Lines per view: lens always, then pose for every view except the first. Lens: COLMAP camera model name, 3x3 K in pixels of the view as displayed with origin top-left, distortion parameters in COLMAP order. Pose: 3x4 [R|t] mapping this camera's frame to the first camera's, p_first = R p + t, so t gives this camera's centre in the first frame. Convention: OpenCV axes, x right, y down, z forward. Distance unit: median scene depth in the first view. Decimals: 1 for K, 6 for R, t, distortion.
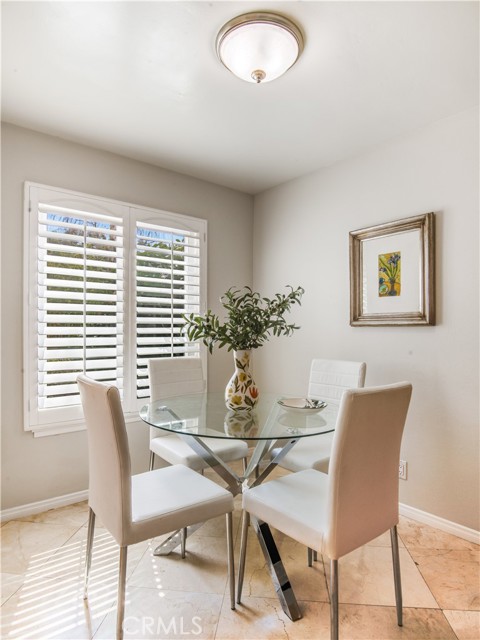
lens RADIAL K [[385.6, 0, 242.8], [0, 385.6, 330.1], [0, 0, 1]] dist [0.006793, 0.000787]
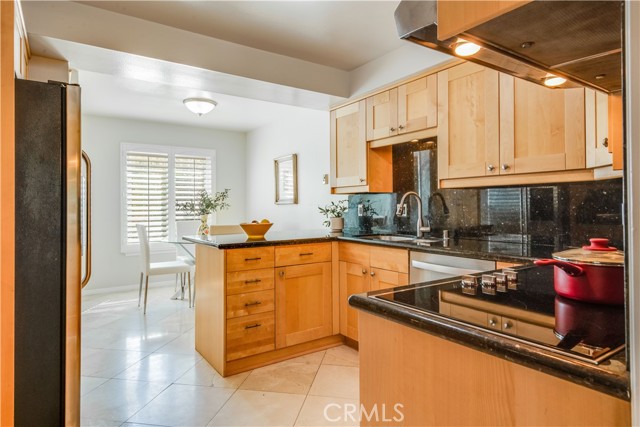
lens RADIAL K [[379.2, 0, 327.6], [0, 379.2, 202.2], [0, 0, 1]] dist [-0.001591, -0.008373]
pose [[0.998146, -0.009700, -0.060084, 0.695292], [0.009020, 0.999892, -0.011578, 0.003320], [0.060190, 0.011014, 0.998126, -1.024904]]
